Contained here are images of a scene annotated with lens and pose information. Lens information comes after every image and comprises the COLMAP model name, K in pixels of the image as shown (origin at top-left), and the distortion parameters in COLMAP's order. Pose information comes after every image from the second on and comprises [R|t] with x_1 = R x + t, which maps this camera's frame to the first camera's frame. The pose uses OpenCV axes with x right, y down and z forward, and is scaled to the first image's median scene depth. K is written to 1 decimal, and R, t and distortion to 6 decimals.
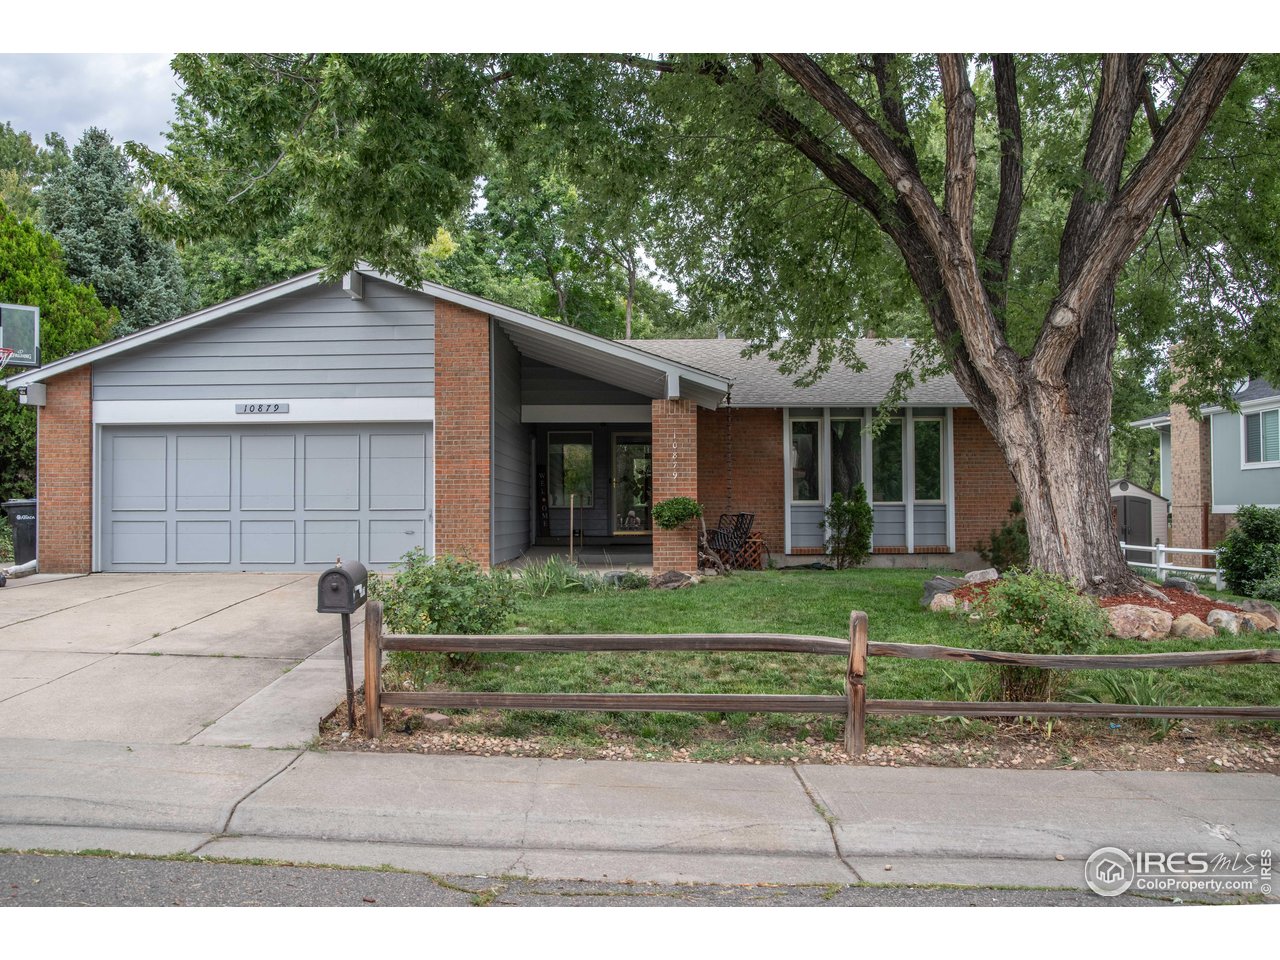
lens RADIAL K [[1097.9, 0, 641.7], [0, 1097.9, 476.1], [0, 0, 1]] dist [-0.089661, 0.053618]
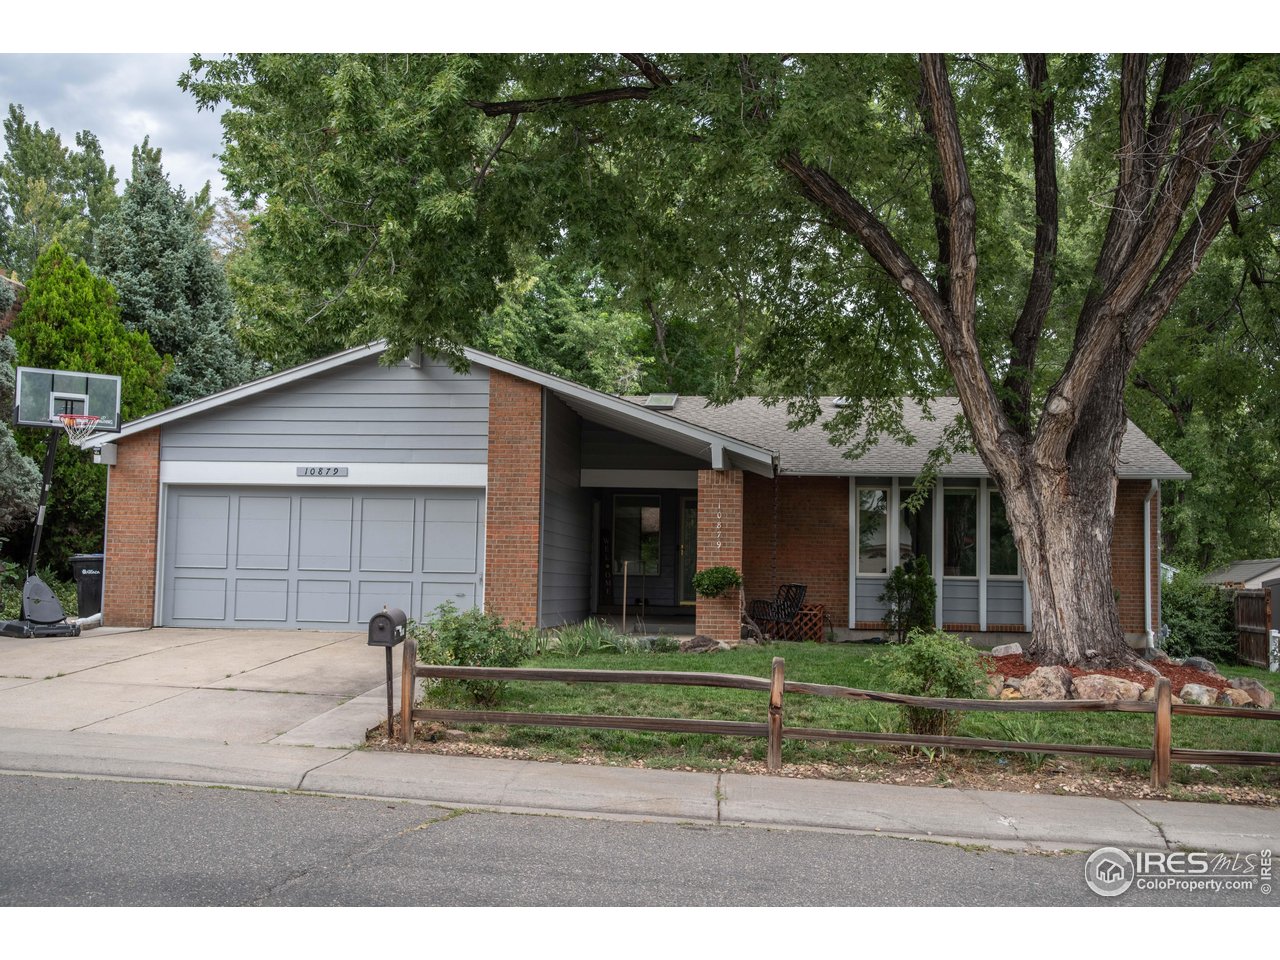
lens RADIAL K [[1320.0, 0, 640.7], [0, 1320.0, 482.2], [0, 0, 1]] dist [-0.024340, 0.000000]
pose [[0.995644, 0.016531, -0.091756, 0.080584], [-0.020499, 0.998887, -0.042474, -0.006020], [0.090952, 0.044170, 0.994875, -0.261827]]
